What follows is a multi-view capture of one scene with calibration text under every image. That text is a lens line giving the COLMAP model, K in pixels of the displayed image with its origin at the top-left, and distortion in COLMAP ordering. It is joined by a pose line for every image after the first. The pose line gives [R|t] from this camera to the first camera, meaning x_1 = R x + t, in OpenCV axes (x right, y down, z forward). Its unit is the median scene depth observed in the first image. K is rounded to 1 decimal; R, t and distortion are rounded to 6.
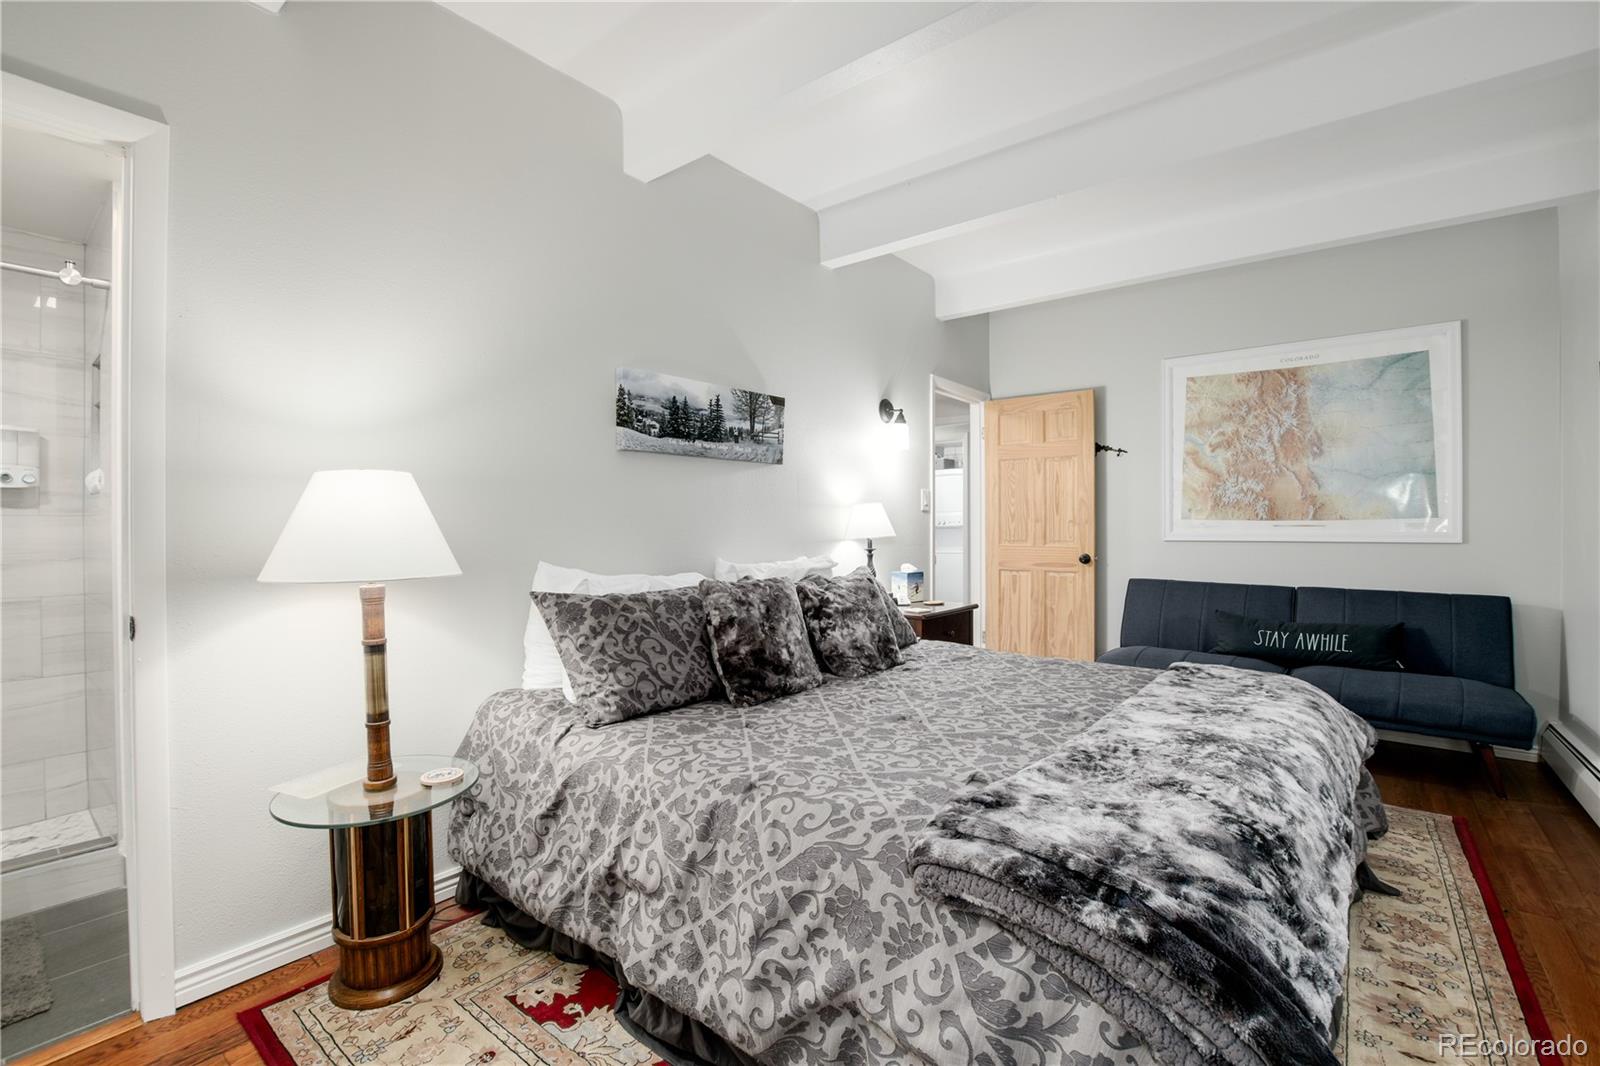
lens RADIAL K [[715.6, 0, 800.0], [0, 715.6, 533.0], [0, 0, 1]] dist [-0.022289, 0.000455]
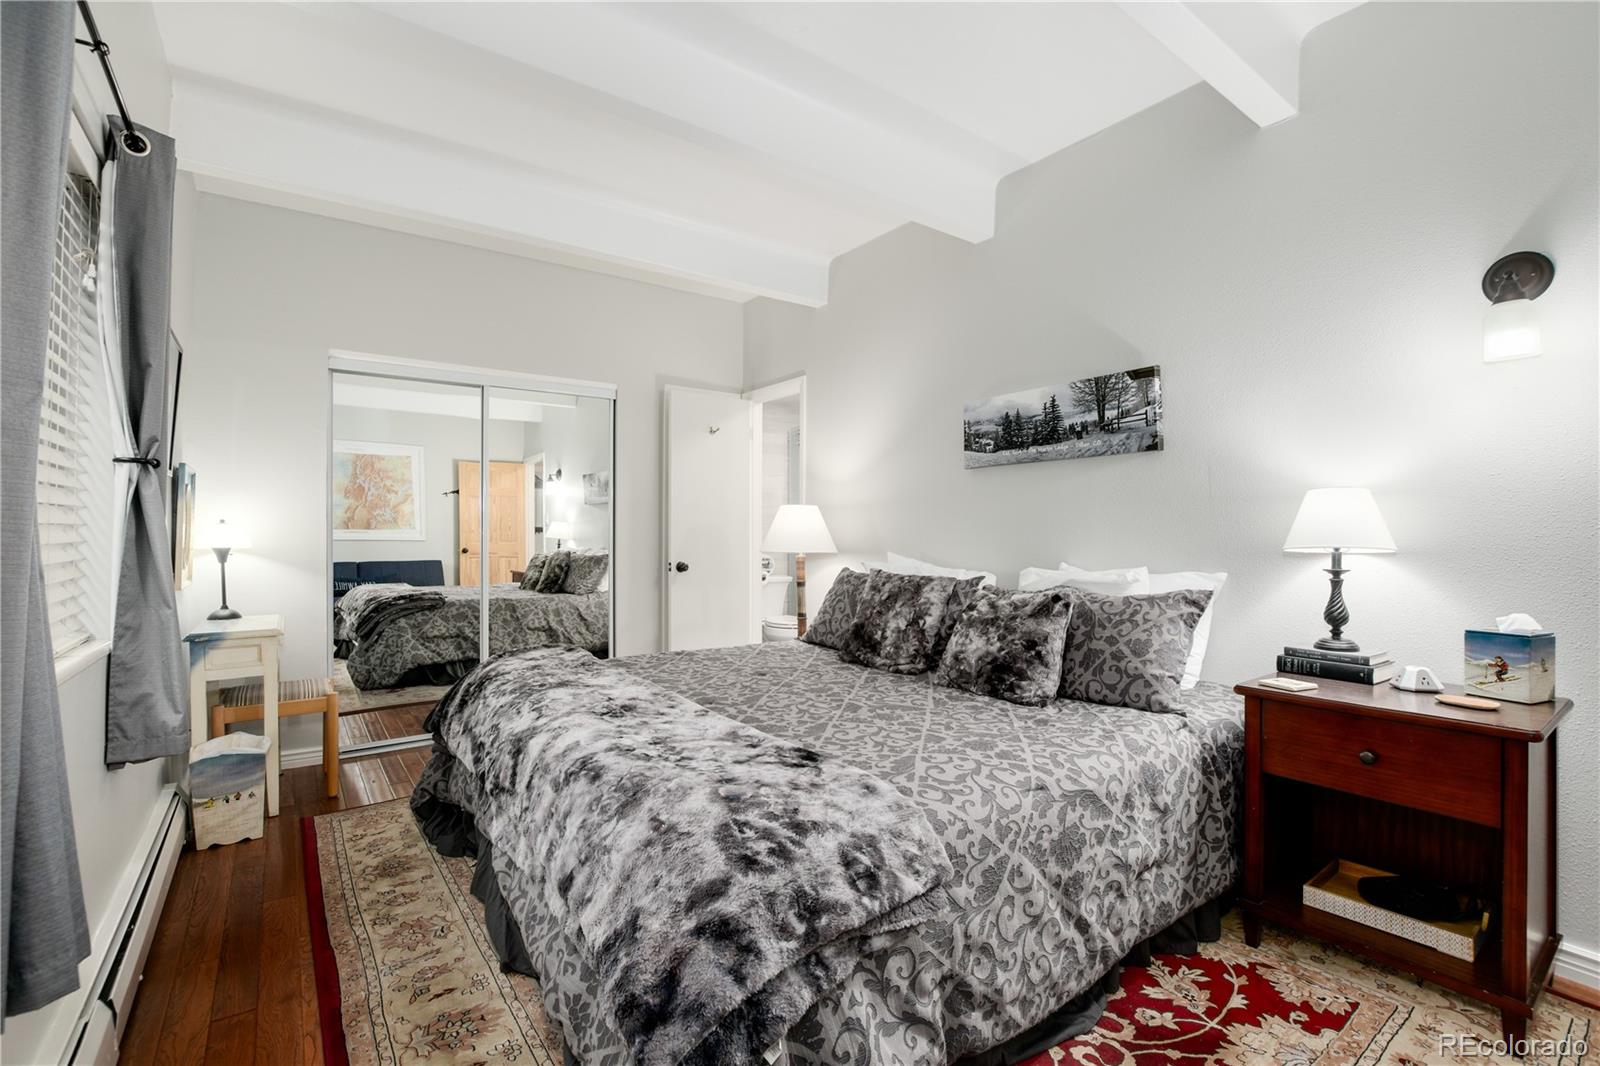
lens RADIAL K [[712.6, 0, 797.4], [0, 712.6, 523.8], [0, 0, 1]] dist [-0.030298, -0.000352]
pose [[-0.264735, -0.003698, -0.964314, 0.937042], [-0.006177, 0.999979, -0.002139, -0.013039], [0.964301, 0.005390, -0.264752, 0.939360]]
